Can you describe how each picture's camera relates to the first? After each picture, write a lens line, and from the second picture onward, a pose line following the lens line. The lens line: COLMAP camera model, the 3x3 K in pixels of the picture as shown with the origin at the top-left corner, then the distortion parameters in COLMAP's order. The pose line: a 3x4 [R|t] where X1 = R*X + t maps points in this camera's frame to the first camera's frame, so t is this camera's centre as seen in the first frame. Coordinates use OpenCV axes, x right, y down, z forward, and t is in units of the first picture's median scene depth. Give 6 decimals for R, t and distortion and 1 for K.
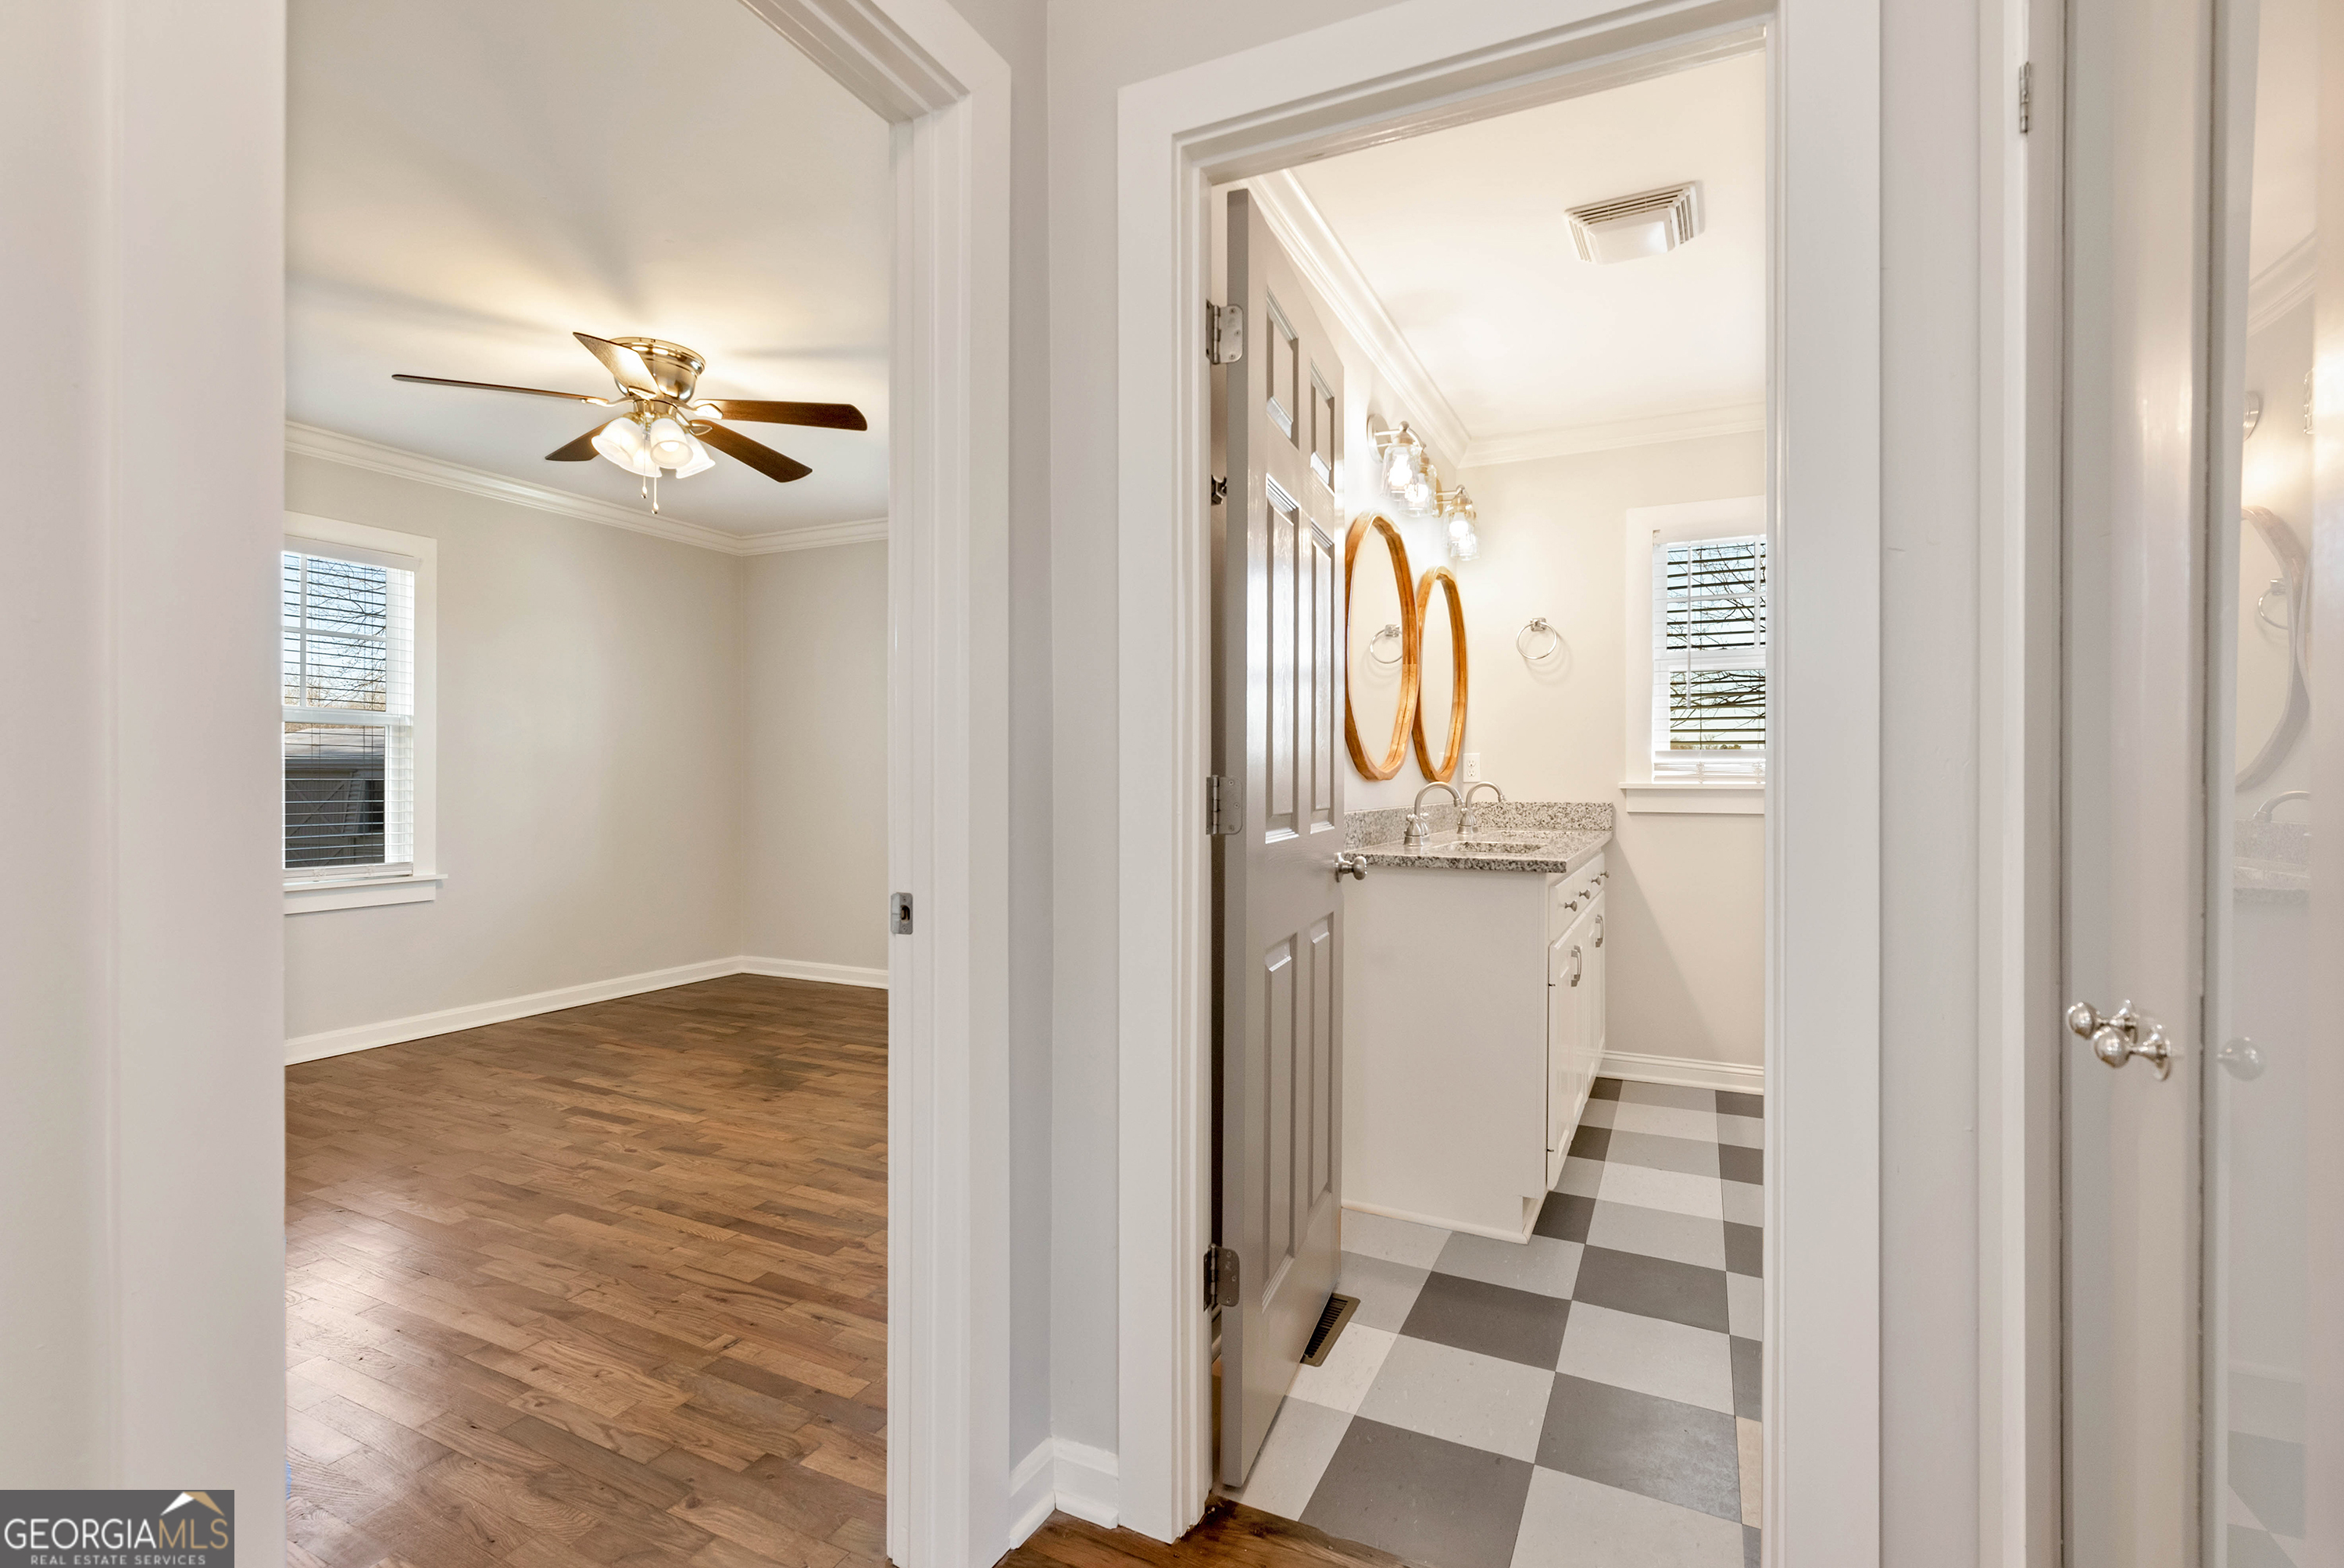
lens RADIAL K [[1059.5, 0, 1199.6], [0, 1059.5, 780.4], [0, 0, 1]] dist [-0.003705, -0.000271]
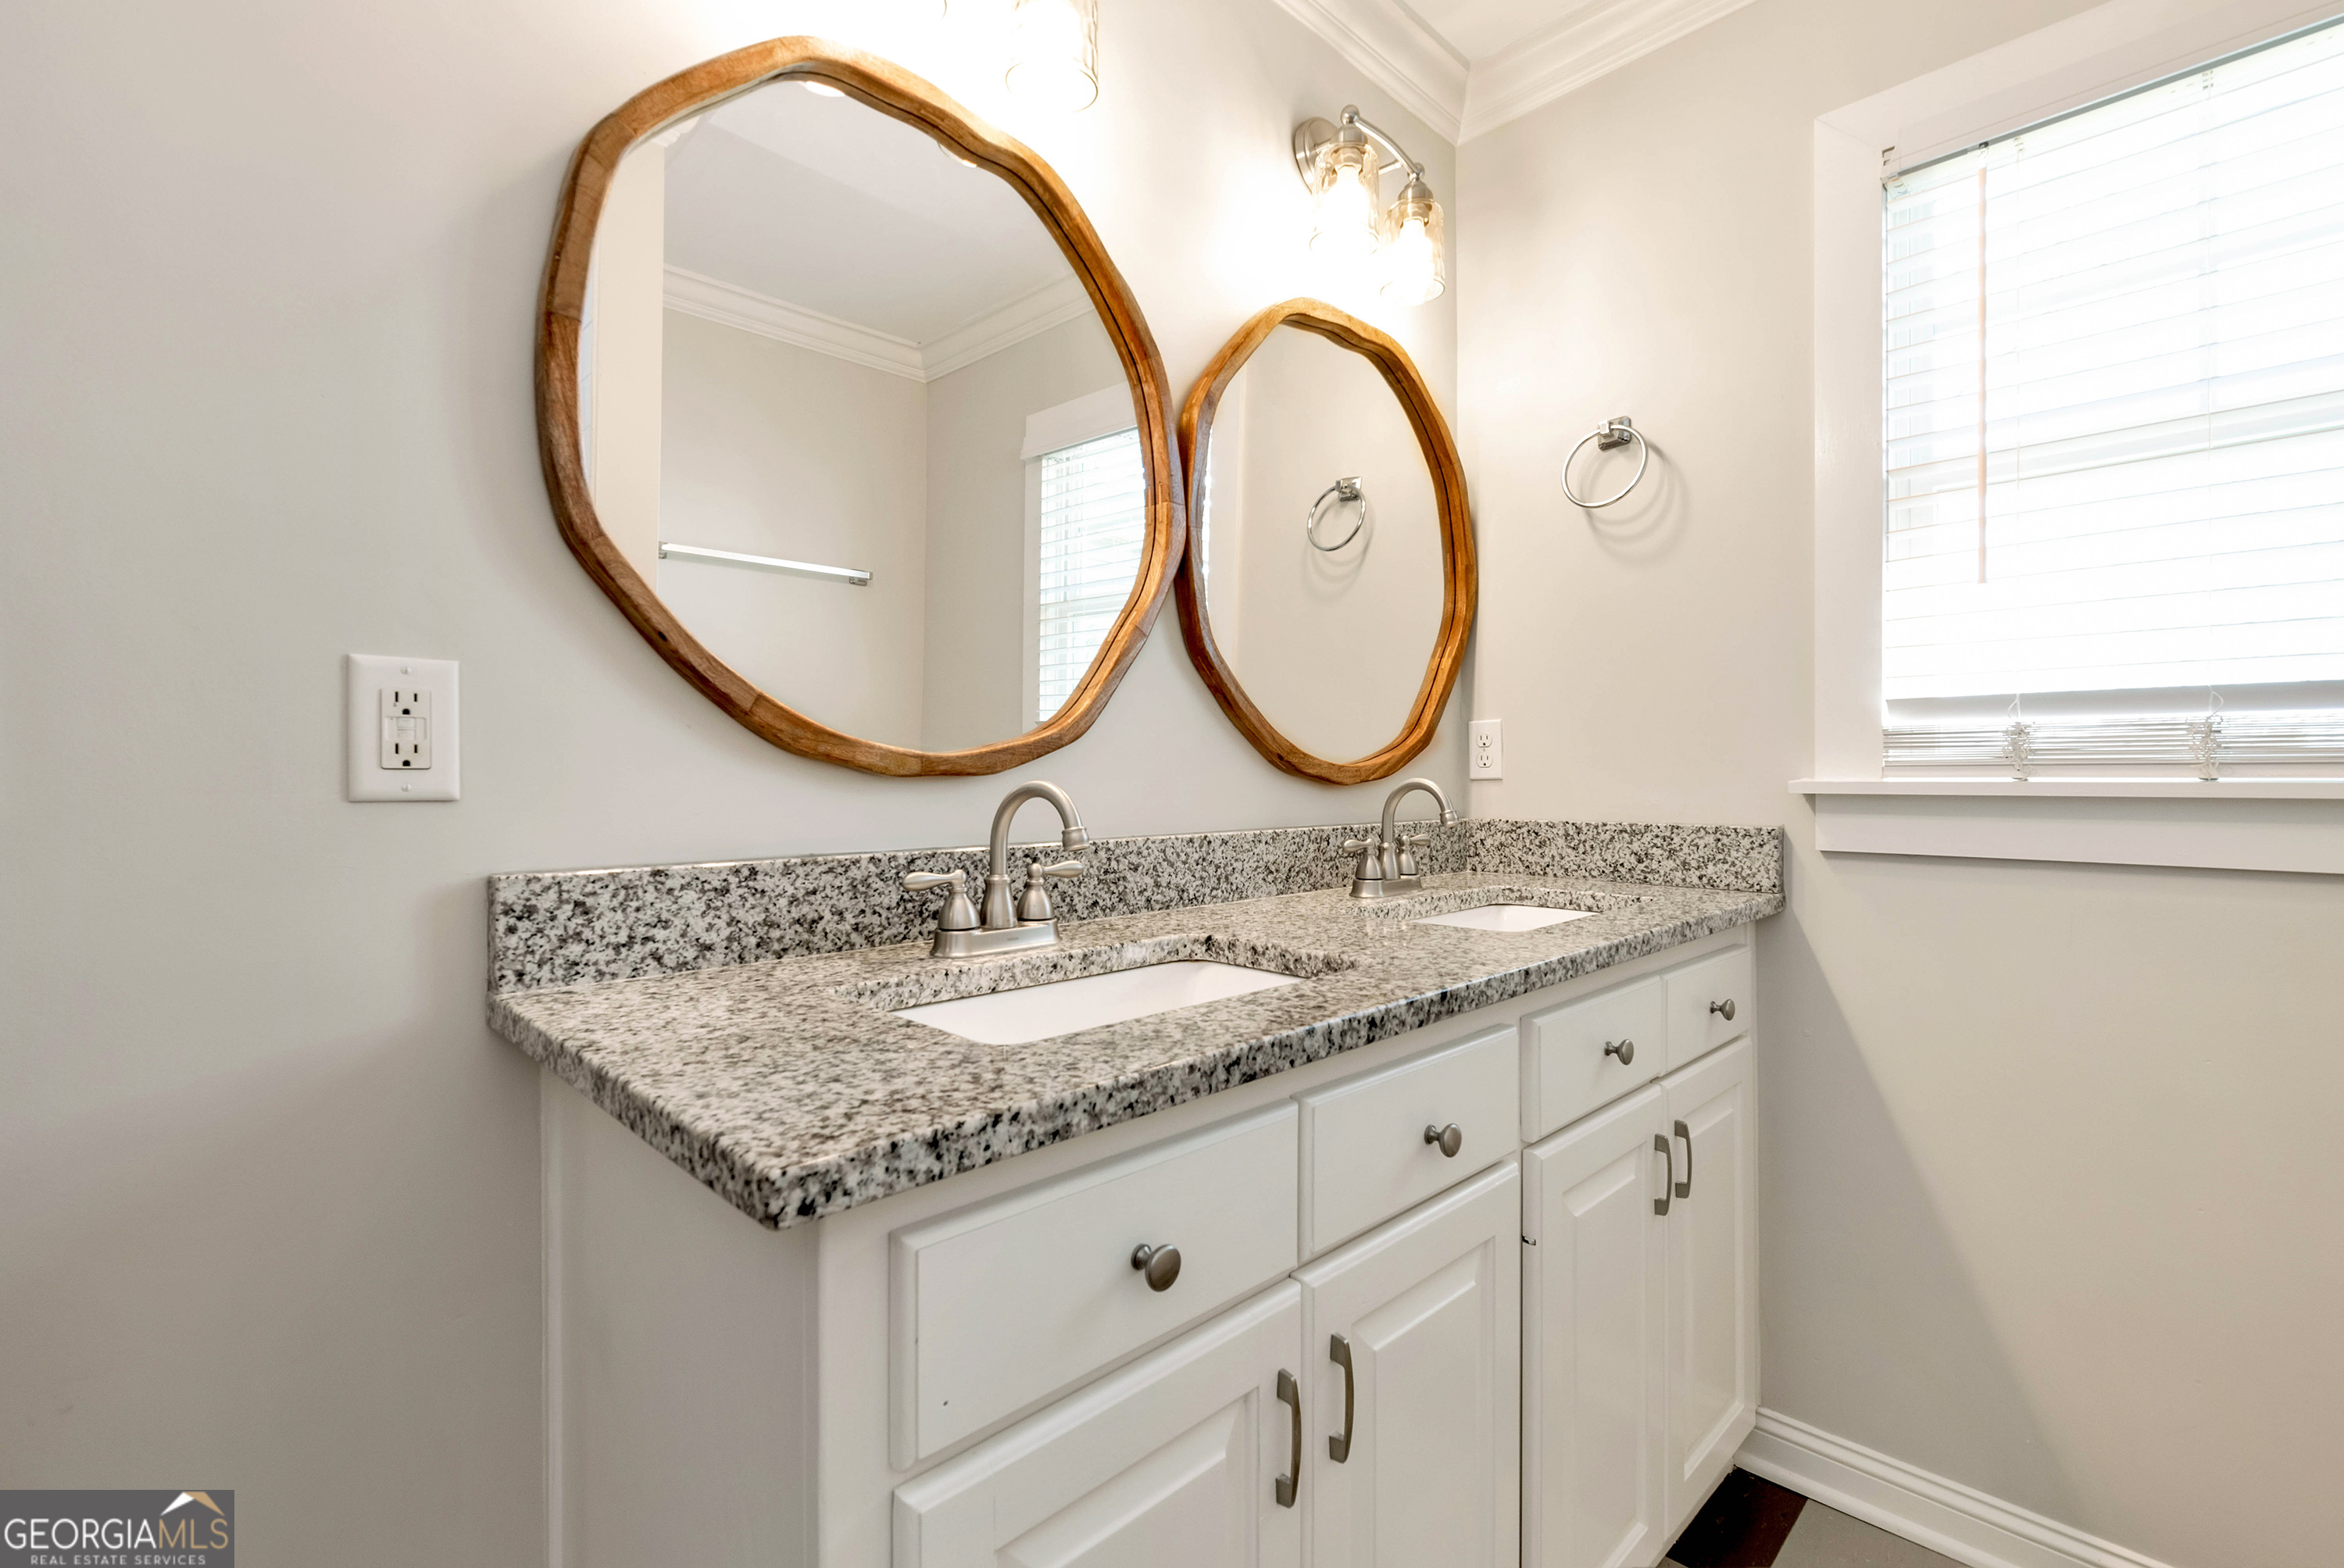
lens RADIAL K [[1022.3, 0, 1211.6], [0, 1022.3, 784.9], [0, 0, 1]] dist [-0.003800, -0.000250]
pose [[0.940436, -0.000850, -0.339970, 0.321628], [0.003309, 0.999972, 0.006653, 0.000740], [0.339955, -0.007382, 0.940413, 0.552160]]
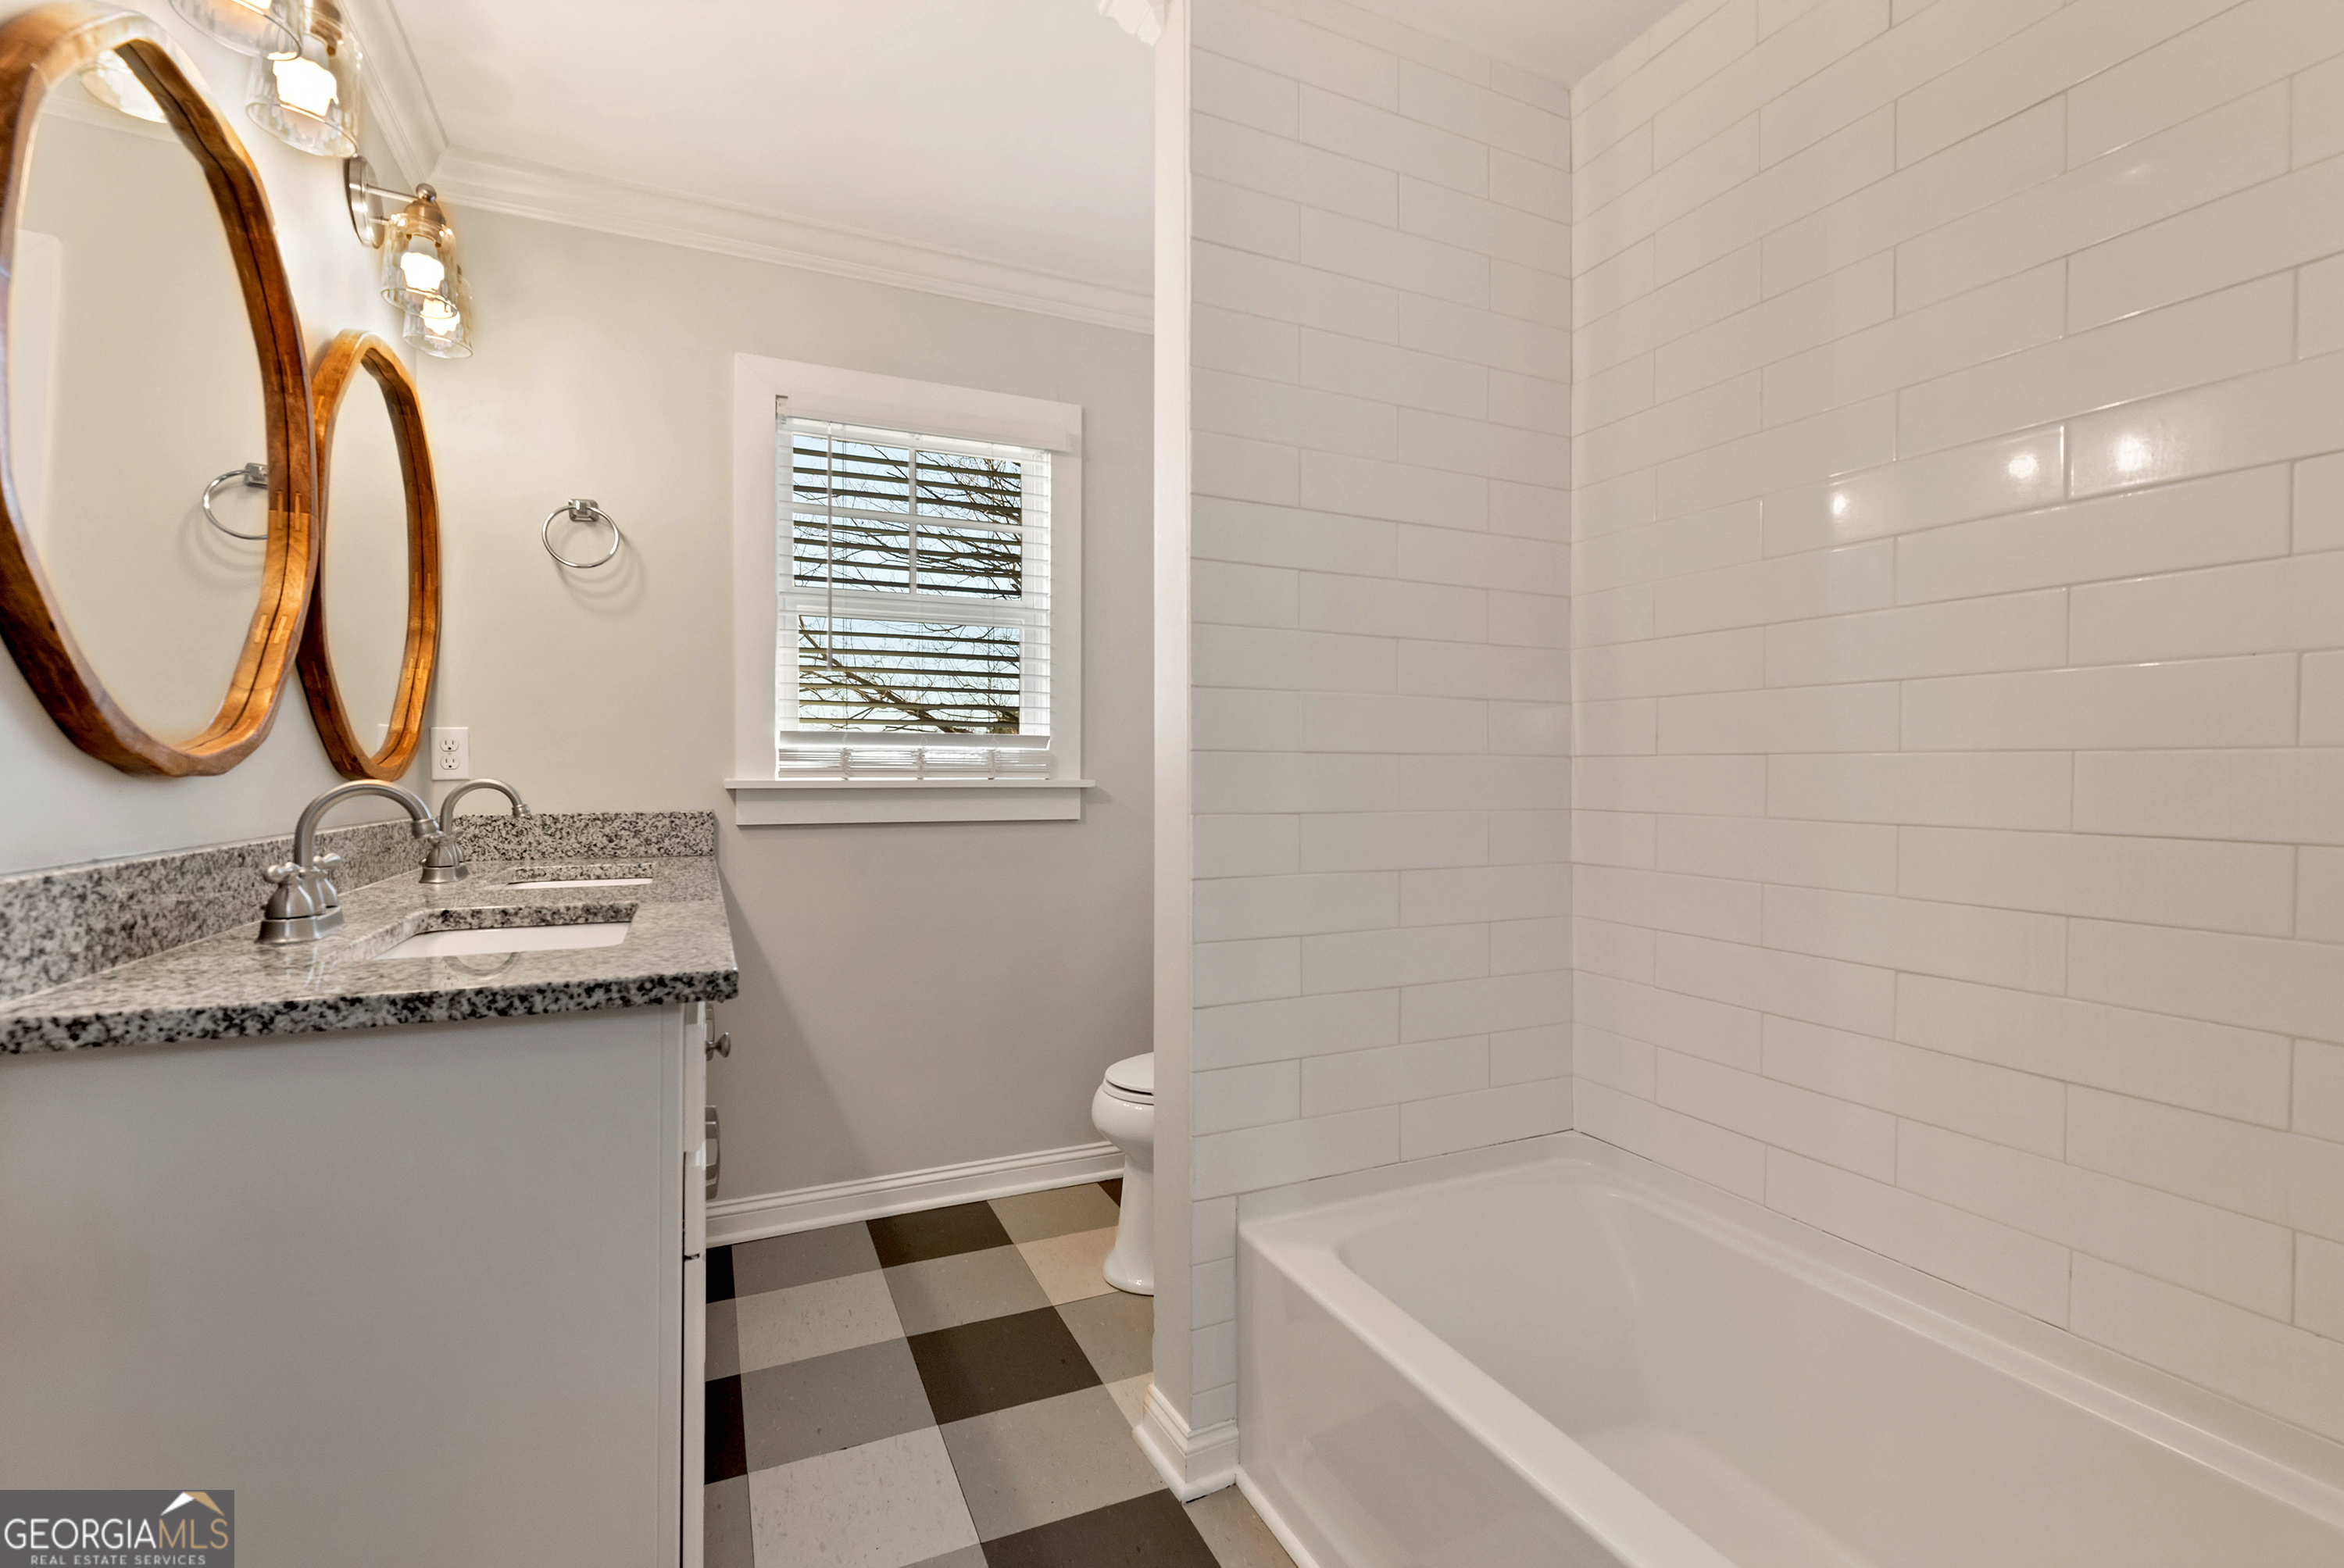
lens RADIAL K [[1053.5, 0, 1186.6], [0, 1053.5, 775.3], [0, 0, 1]] dist [-0.000750, -0.000438]
pose [[0.643652, -0.001564, 0.765317, 0.092179], [0.002238, 0.999997, 0.000162, 0.000197], [-0.765315, 0.001608, 0.643654, 0.387194]]
